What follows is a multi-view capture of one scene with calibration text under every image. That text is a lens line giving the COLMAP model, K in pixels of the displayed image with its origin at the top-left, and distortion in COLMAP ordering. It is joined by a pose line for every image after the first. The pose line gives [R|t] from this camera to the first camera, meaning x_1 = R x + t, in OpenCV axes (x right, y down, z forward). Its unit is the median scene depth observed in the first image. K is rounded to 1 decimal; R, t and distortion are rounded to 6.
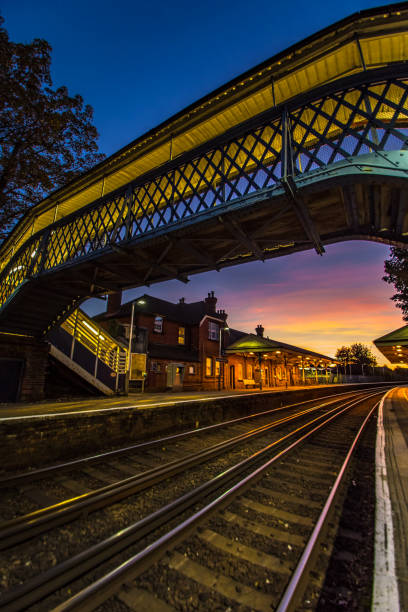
lens RADIAL K [[271.2, 0, 202.9], [0, 271.2, 307.8], [0, 0, 1]] dist [-0.027657, -0.007805]
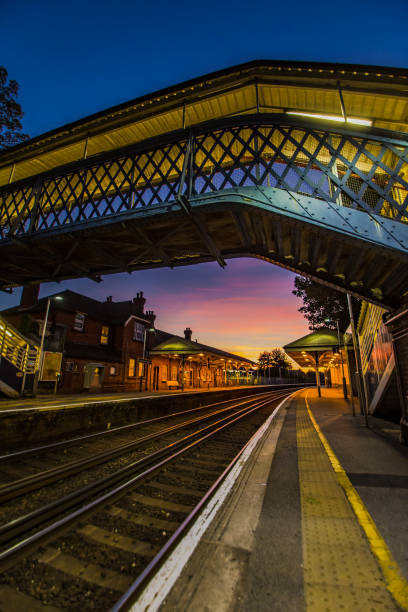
lens RADIAL K [[271.2, 0, 202.9], [0, 271.2, 307.8], [0, 0, 1]] dist [-0.027657, -0.007805]
pose [[0.970110, 0.062053, 0.234599, 0.066465], [-0.060739, 0.998071, -0.012829, -0.007247], [-0.234943, -0.001804, 0.972008, -0.040906]]
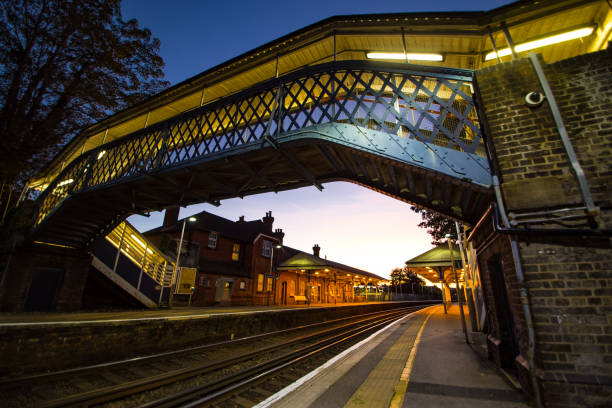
lens RADIAL K [[259.9, 0, 306.0], [0, 259.9, 204.0], [0, 0, 1]] dist [-0.023031, -0.008875]
pose [[0.991712, 0.053033, 0.117025, 0.145641], [-0.043108, 0.995382, -0.085769, -0.018497], [-0.121033, 0.080013, 0.989418, -0.105657]]
